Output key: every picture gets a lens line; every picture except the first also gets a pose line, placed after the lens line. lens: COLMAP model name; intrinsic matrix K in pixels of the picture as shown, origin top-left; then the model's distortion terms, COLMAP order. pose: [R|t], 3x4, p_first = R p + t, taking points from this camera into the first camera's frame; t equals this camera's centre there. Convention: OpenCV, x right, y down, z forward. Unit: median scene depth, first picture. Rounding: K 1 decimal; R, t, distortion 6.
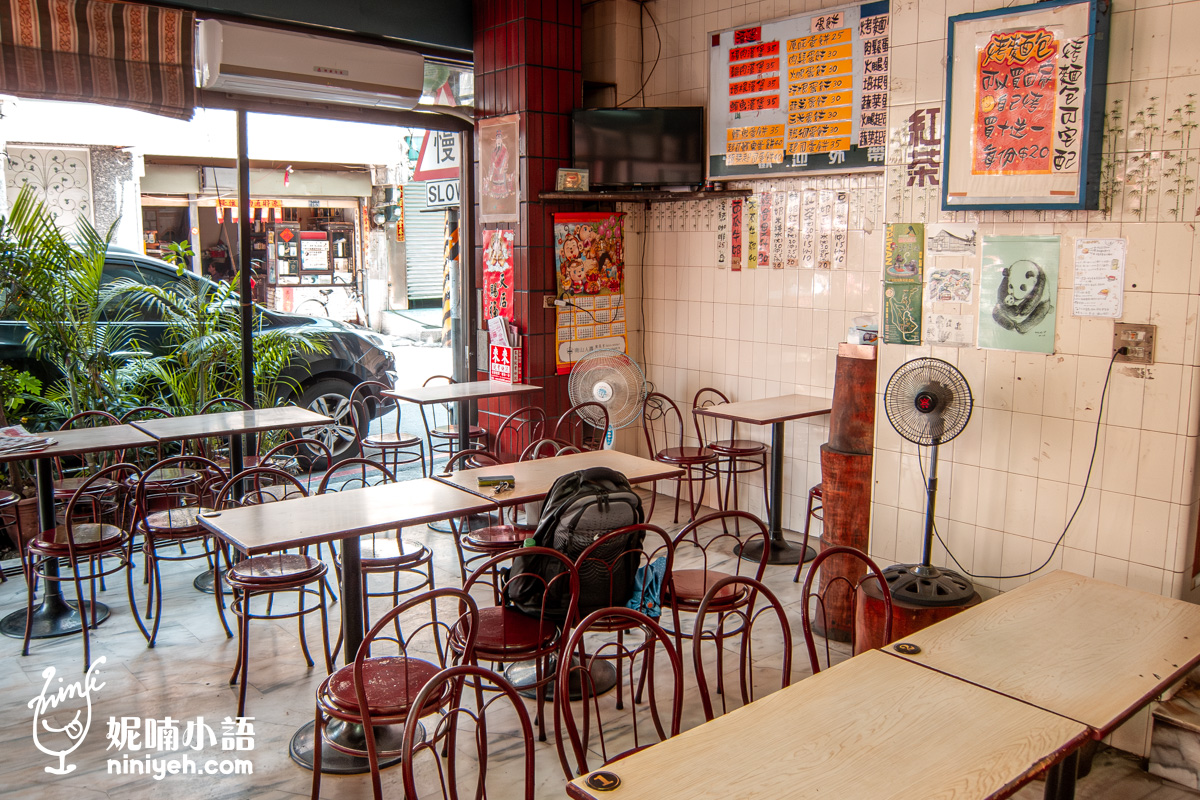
lens RADIAL K [[1008.1, 0, 600.0], [0, 1008.1, 400.0], [0, 0, 1]] dist [0.005485, 0.003432]
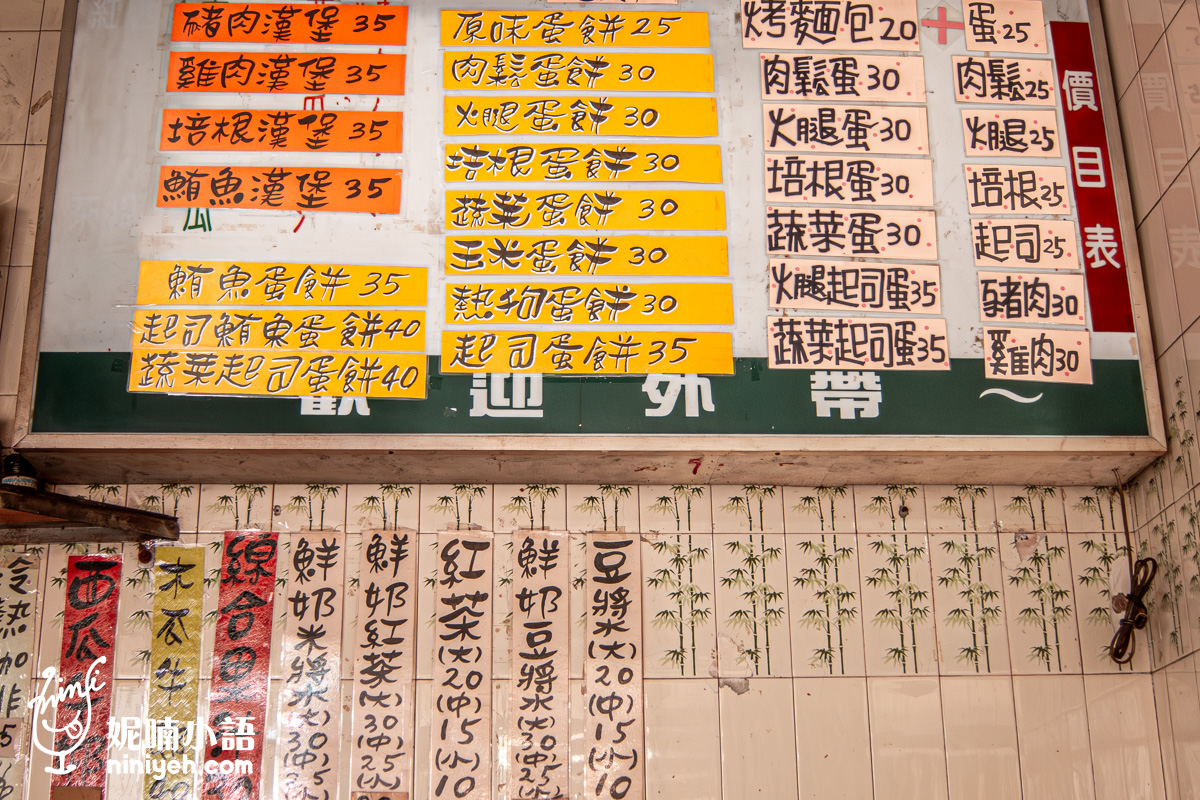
lens RADIAL K [[1564.4, 0, 600.0], [0, 1564.4, 400.0], [0, 0, 1]] dist [-0.035448, -0.031028]
pose [[0.623898, 0.255950, 0.738405, -0.088415], [0.129168, 0.898081, -0.420436, -0.063359], [-0.770758, 0.357687, 0.527250, 0.778534]]
